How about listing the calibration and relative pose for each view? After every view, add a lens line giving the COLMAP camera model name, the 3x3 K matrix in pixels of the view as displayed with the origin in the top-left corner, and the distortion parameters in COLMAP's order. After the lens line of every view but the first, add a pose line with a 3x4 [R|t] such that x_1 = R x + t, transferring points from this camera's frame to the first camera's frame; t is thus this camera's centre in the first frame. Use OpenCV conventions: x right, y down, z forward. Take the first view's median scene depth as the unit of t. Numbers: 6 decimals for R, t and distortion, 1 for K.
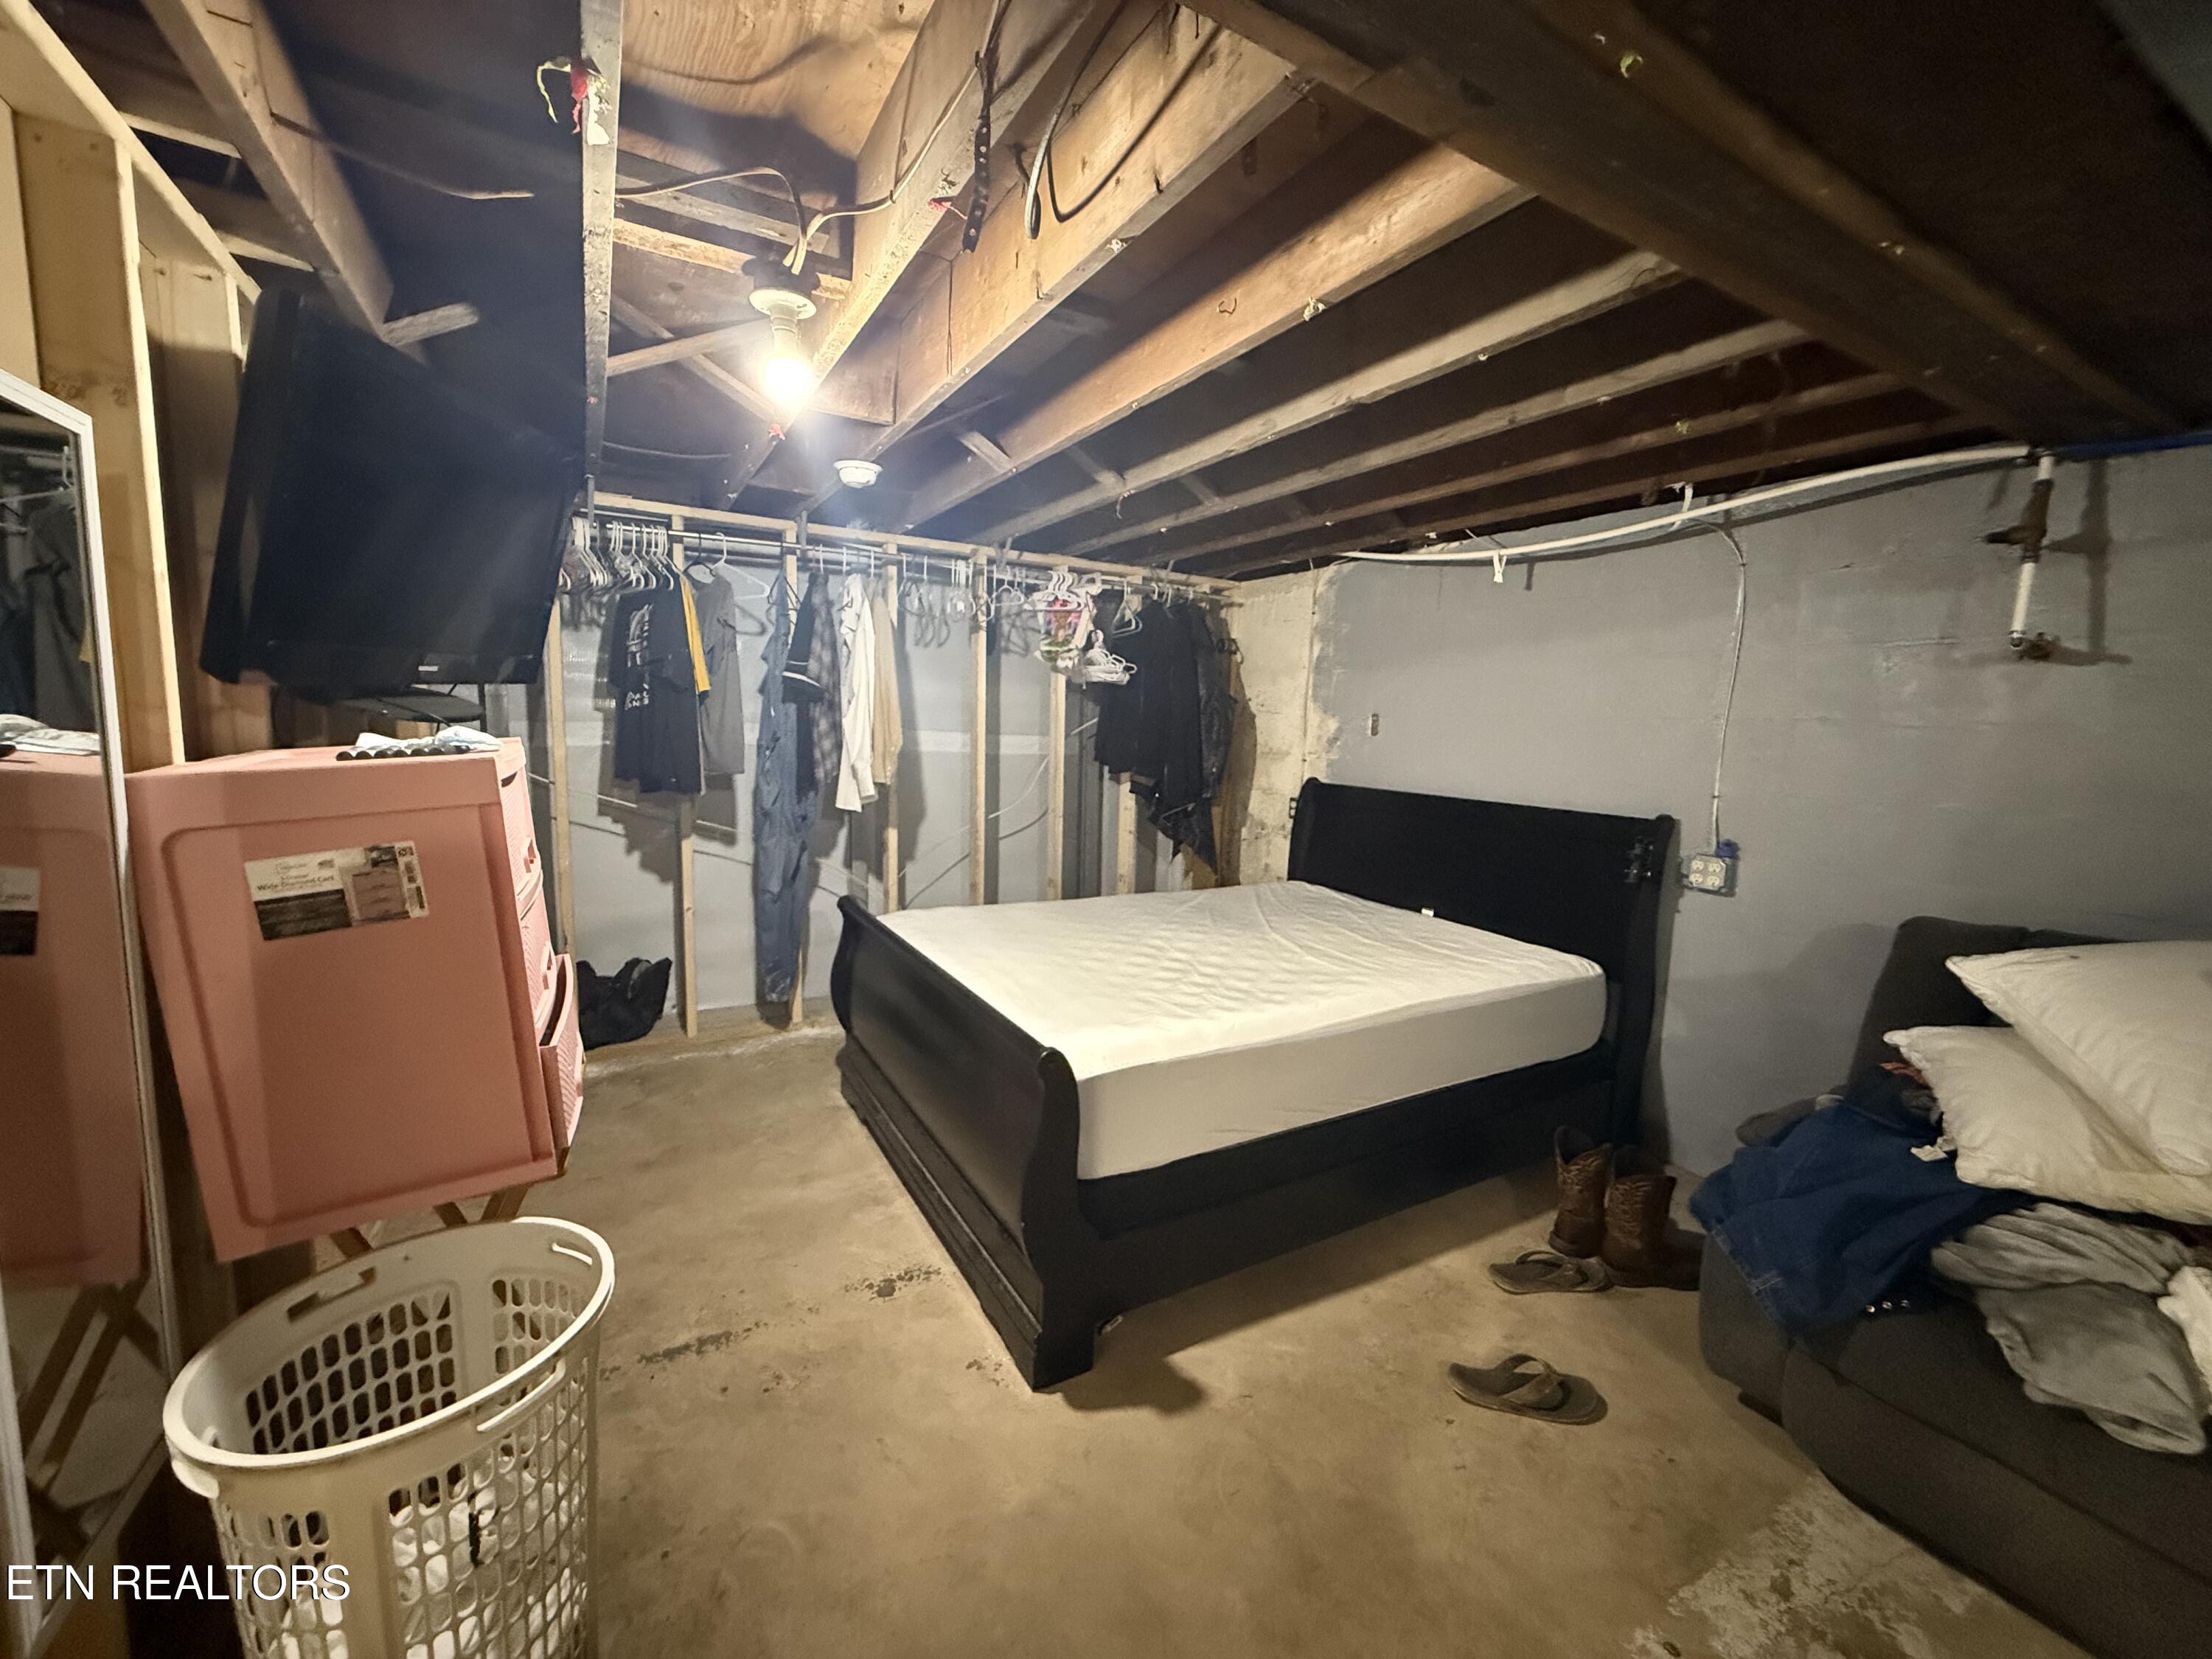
lens RADIAL K [[875.3, 0, 1108.4], [0, 875.3, 826.4], [0, 0, 1]] dist [-0.006731, 0.001157]
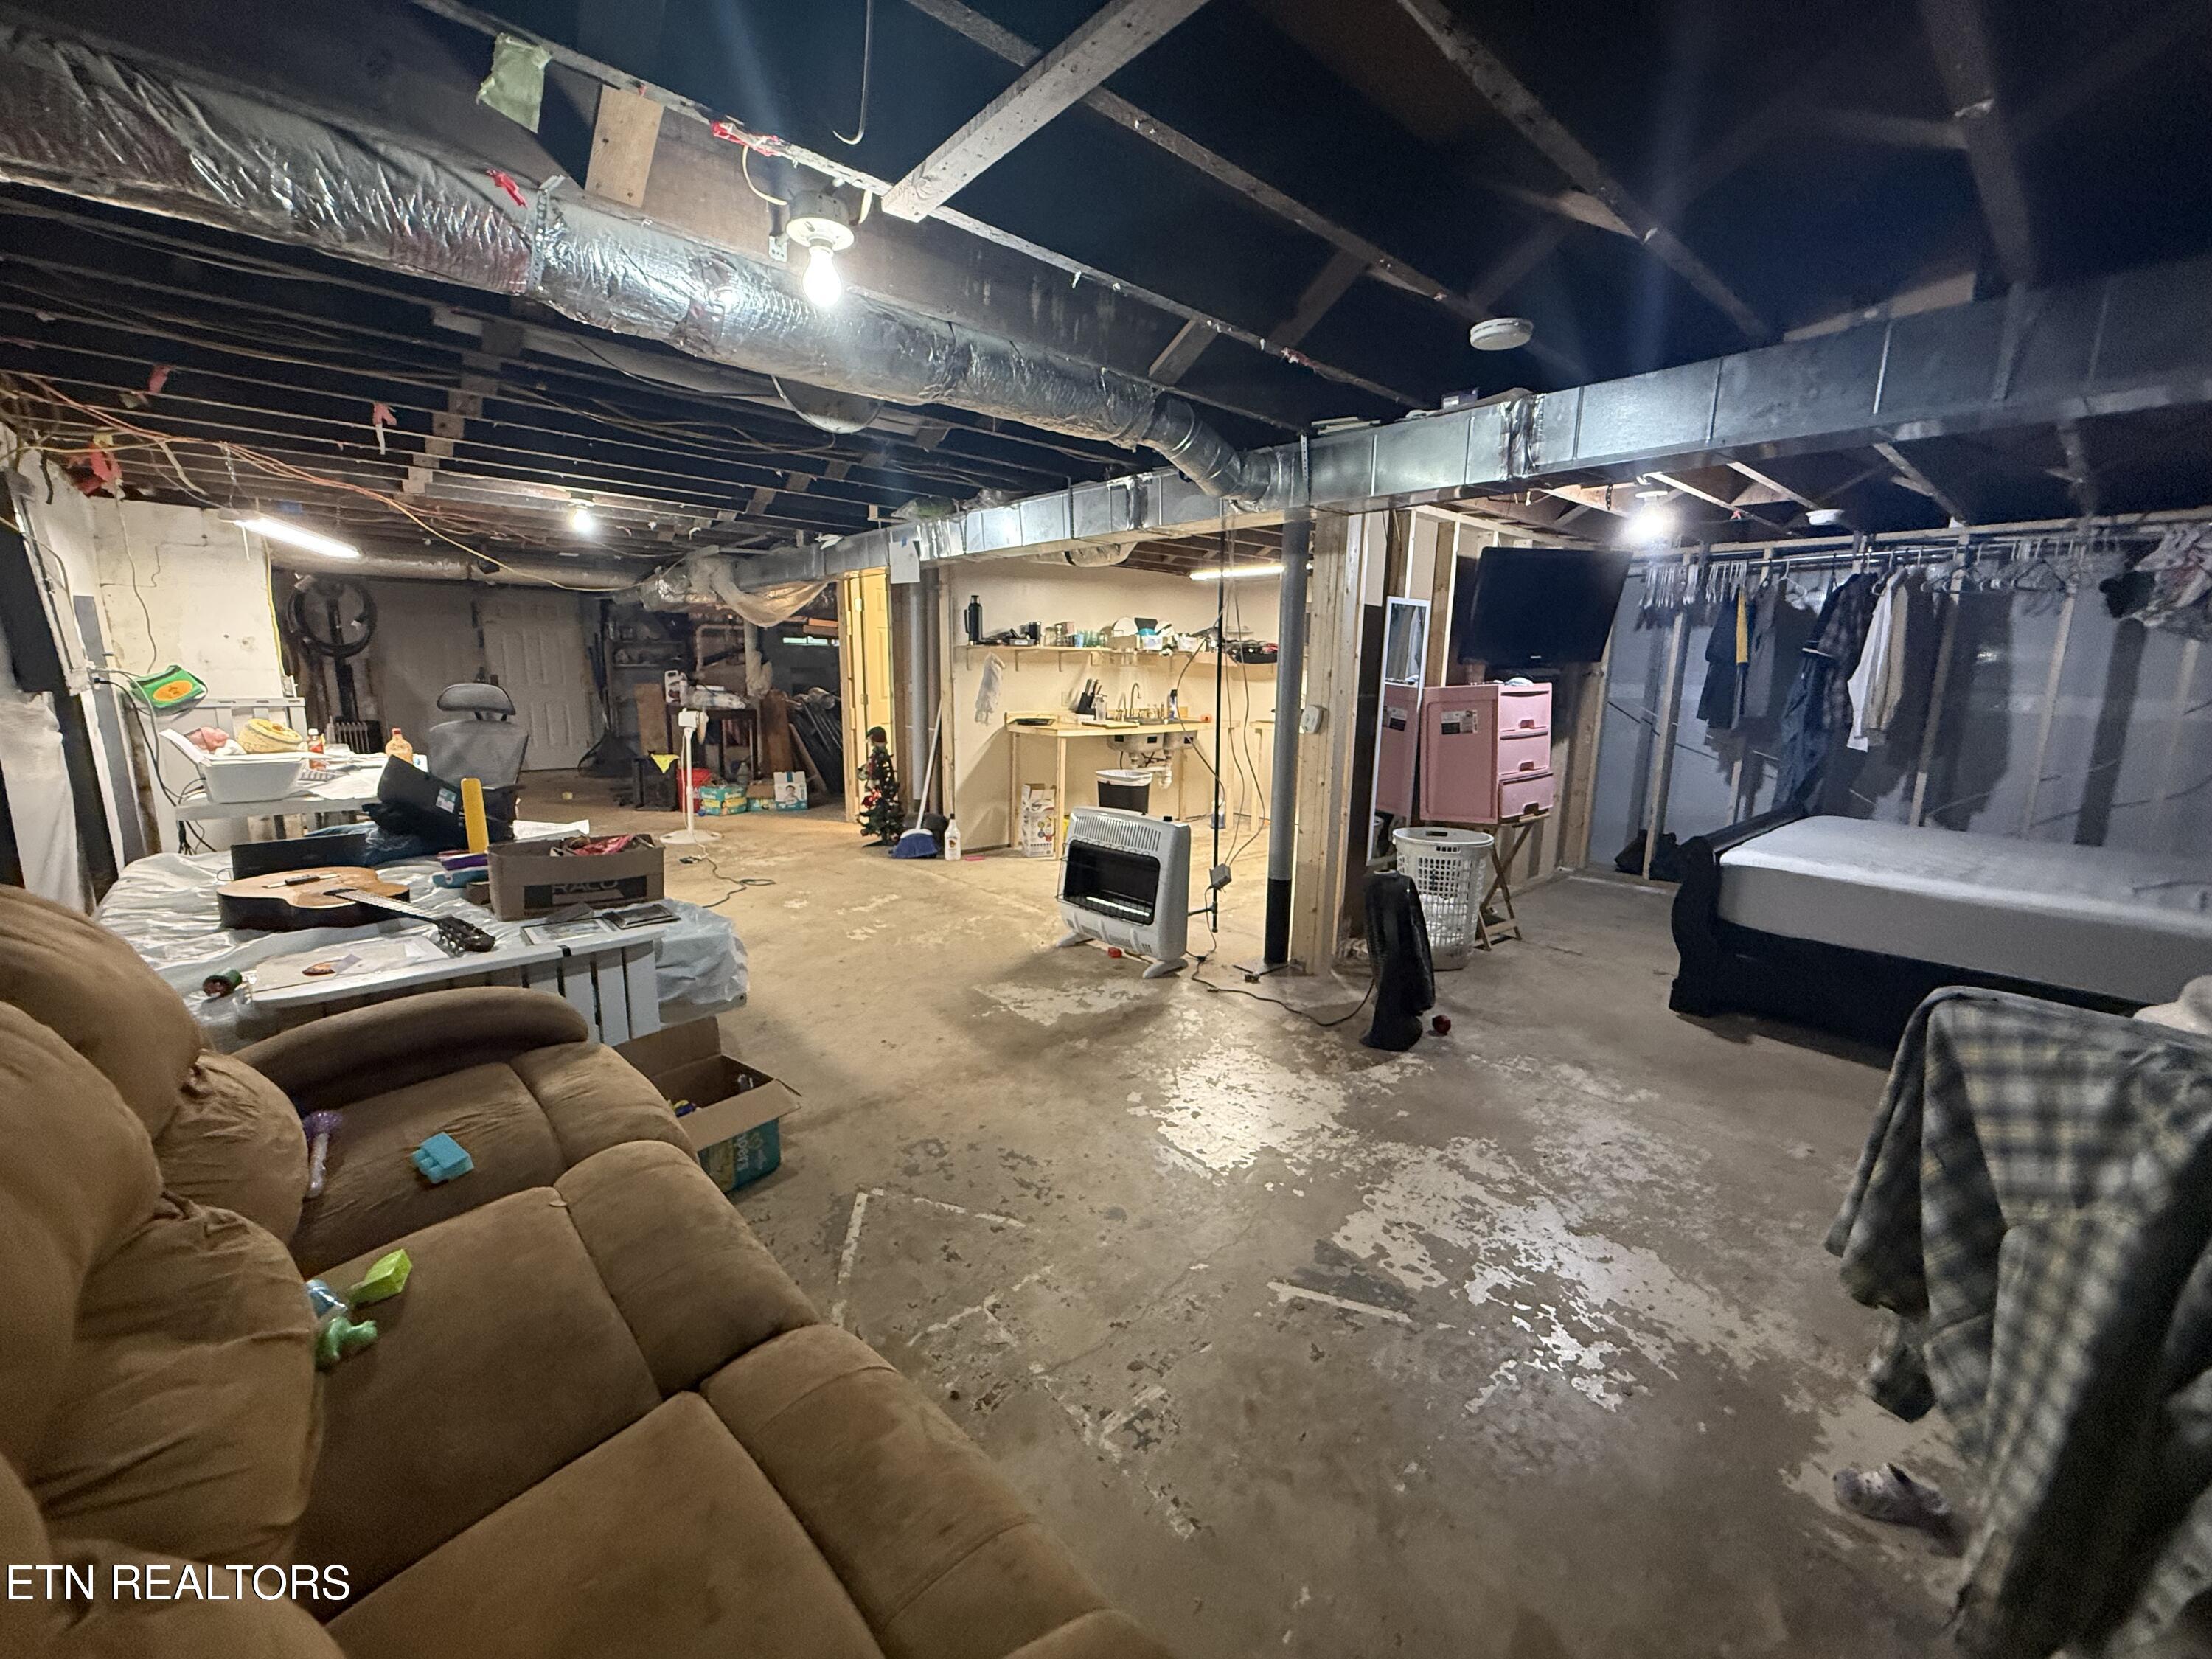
lens RADIAL K [[875.3, 0, 1107.8], [0, 875.3, 832.9], [0, 0, 1]] dist [-0.006731, 0.001157]
pose [[0.188466, 0.158781, -0.969159, 0.856788], [-0.128141, 0.982383, 0.136029, 0.075680], [0.973684, 0.098552, 0.205492, -0.398803]]
